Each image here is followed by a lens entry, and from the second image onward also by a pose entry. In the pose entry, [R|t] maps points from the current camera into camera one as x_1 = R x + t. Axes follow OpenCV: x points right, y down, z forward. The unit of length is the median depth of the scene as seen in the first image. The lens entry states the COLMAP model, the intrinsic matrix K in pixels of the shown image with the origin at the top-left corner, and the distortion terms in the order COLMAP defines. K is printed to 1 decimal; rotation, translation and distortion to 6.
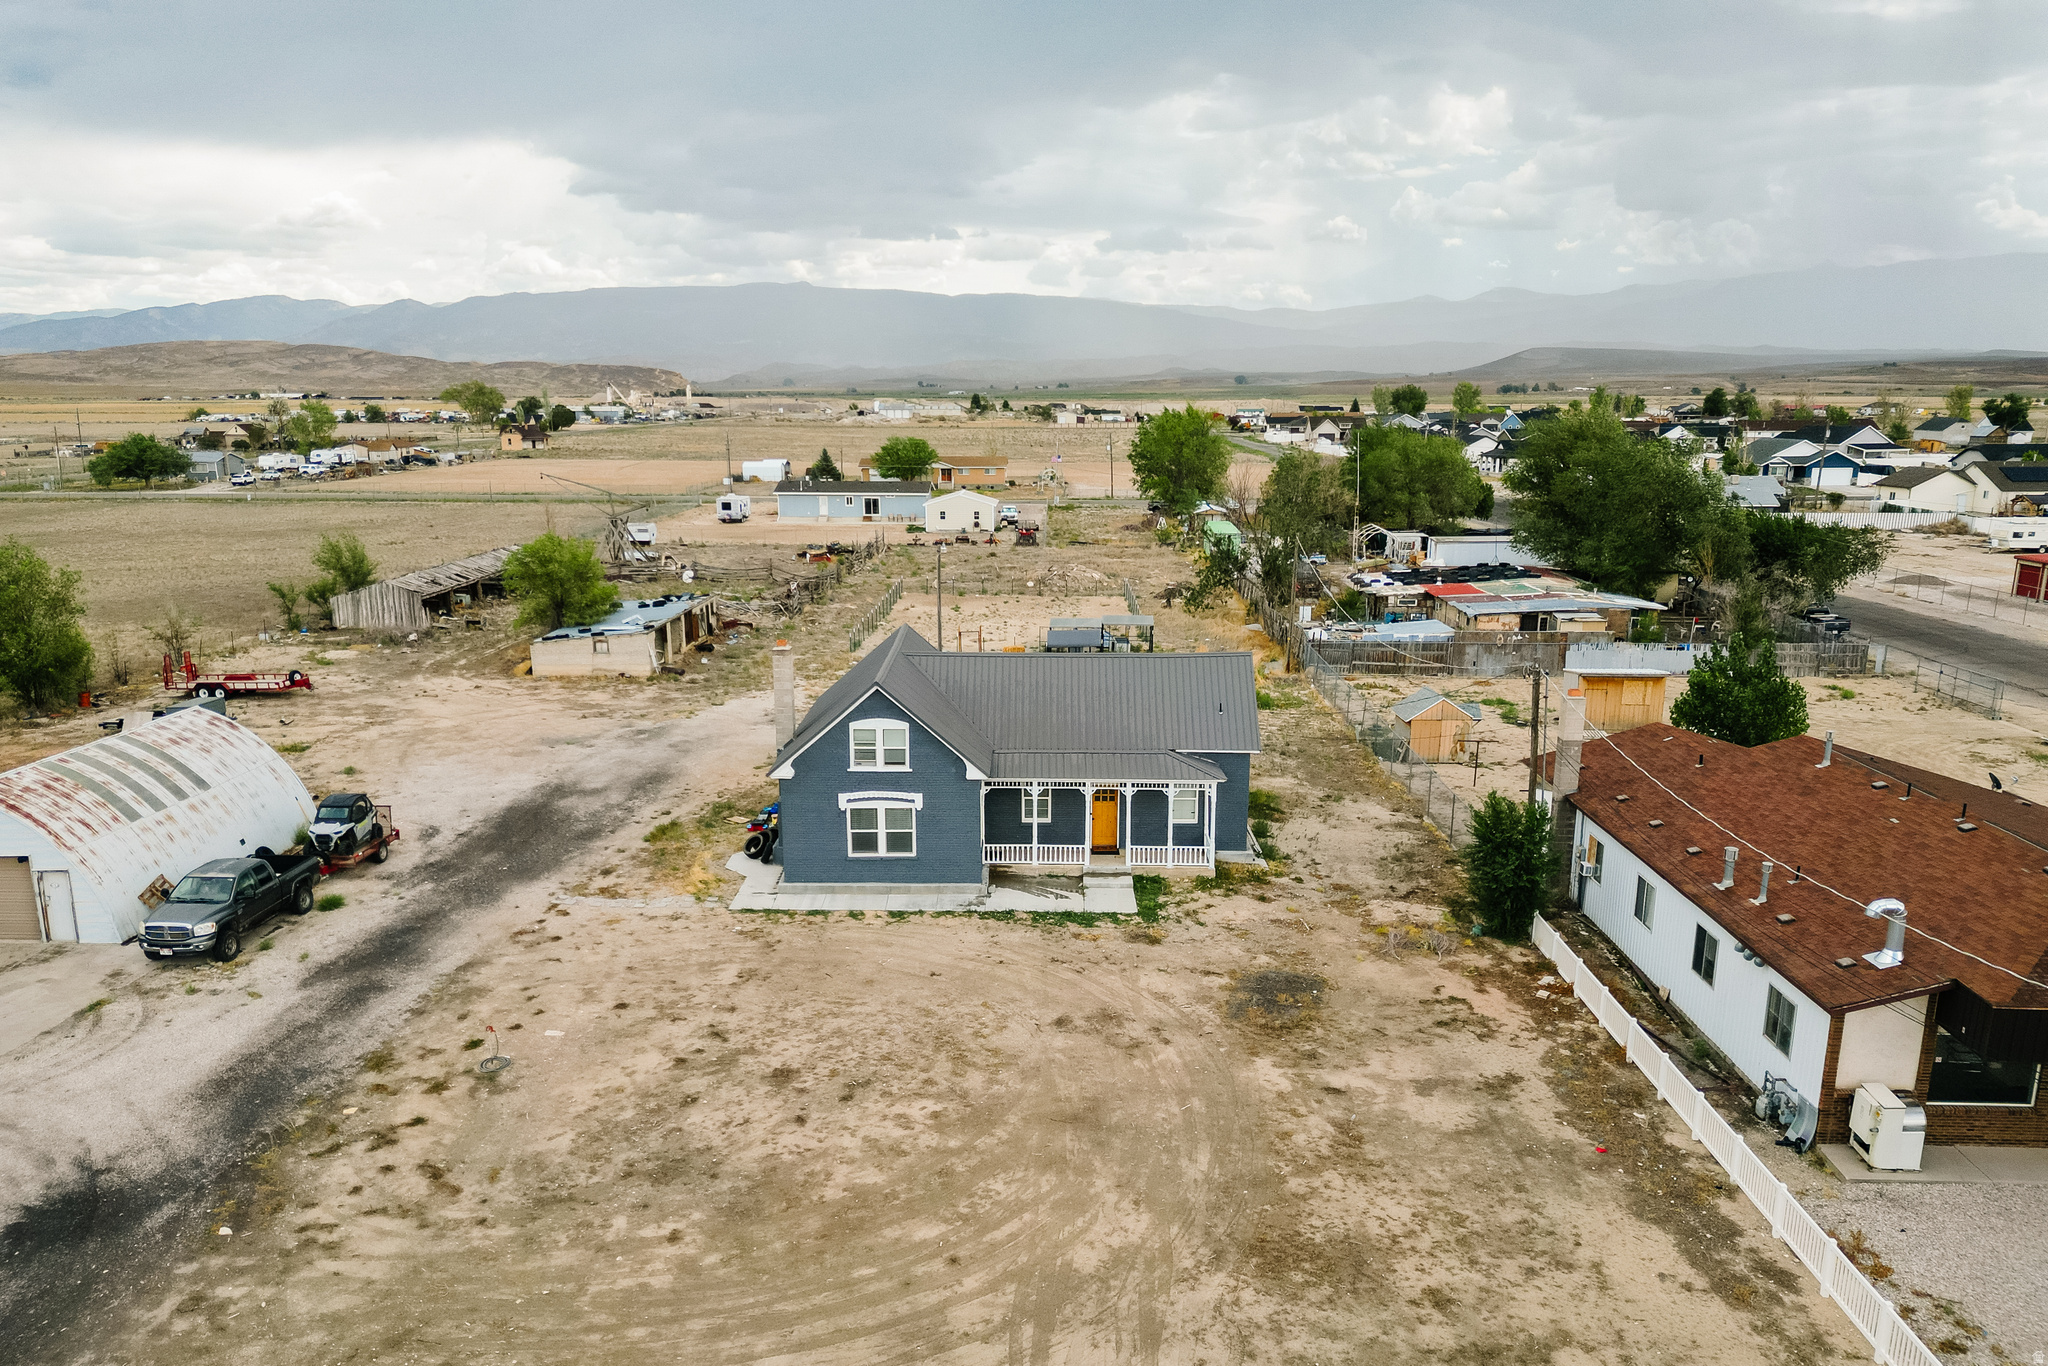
lens RADIAL K [[1431.8, 0, 1012.6], [0, 1431.8, 762.2], [0, 0, 1]] dist [0.076652, -0.070284]
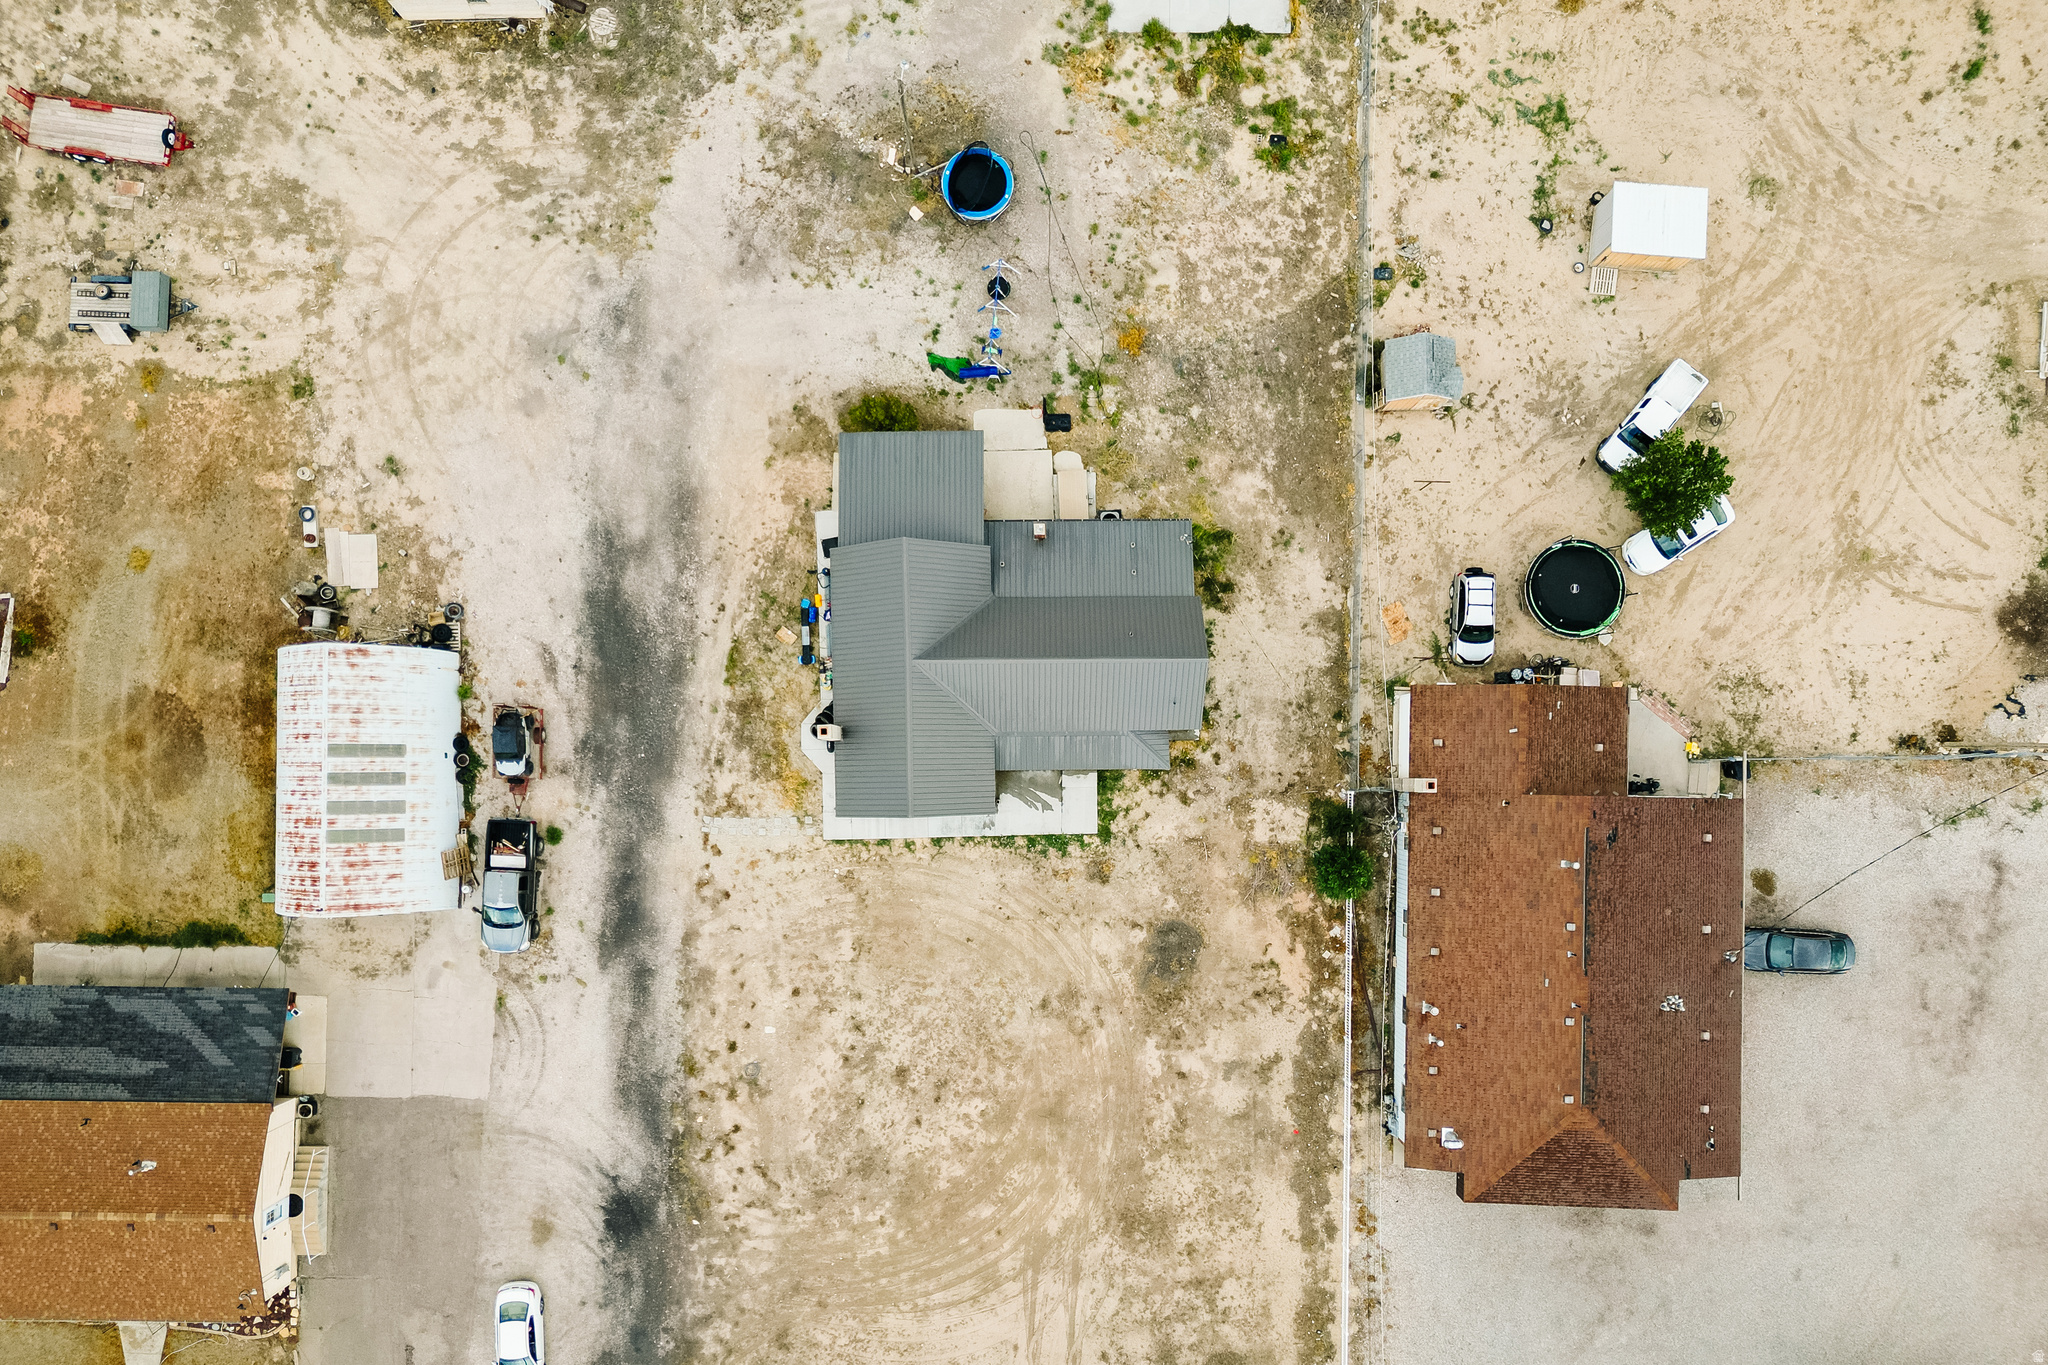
lens RADIAL K [[1422.0, 0, 1012.4], [0, 1422.0, 773.1], [0, 0, 1]] dist [0.098915, -0.121173]
pose [[0.999674, -0.023602, -0.009788, 0.014690], [0.015569, 0.258902, 0.965778, -1.337839], [-0.020260, -0.965615, 0.259185, 0.676744]]
